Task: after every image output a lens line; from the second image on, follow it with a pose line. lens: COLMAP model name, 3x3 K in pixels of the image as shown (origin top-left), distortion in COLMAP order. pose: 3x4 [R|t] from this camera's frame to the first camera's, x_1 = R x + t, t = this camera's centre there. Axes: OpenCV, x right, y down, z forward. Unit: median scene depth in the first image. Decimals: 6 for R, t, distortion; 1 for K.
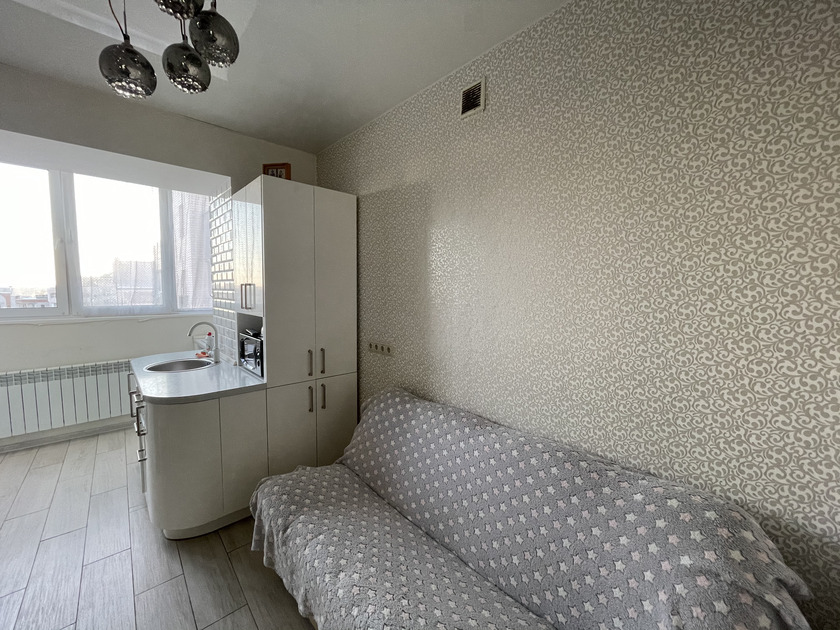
lens RADIAL K [[340.5, 0, 418.0], [0, 340.5, 315.3], [0, 0, 1]] dist [0.005568, 0.000477]
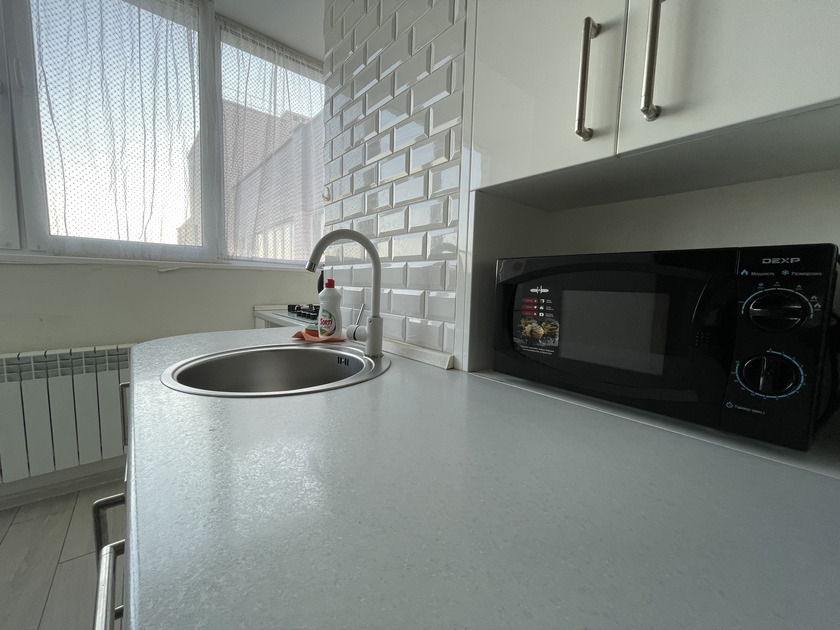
lens RADIAL K [[340.5, 0, 418.0], [0, 340.5, 315.3], [0, 0, 1]] dist [0.005568, 0.000477]
pose [[0.998517, 0.017862, -0.051427, -0.613558], [-0.016494, 0.999502, 0.026908, 0.098982], [0.051882, -0.026019, 0.998314, 0.779568]]
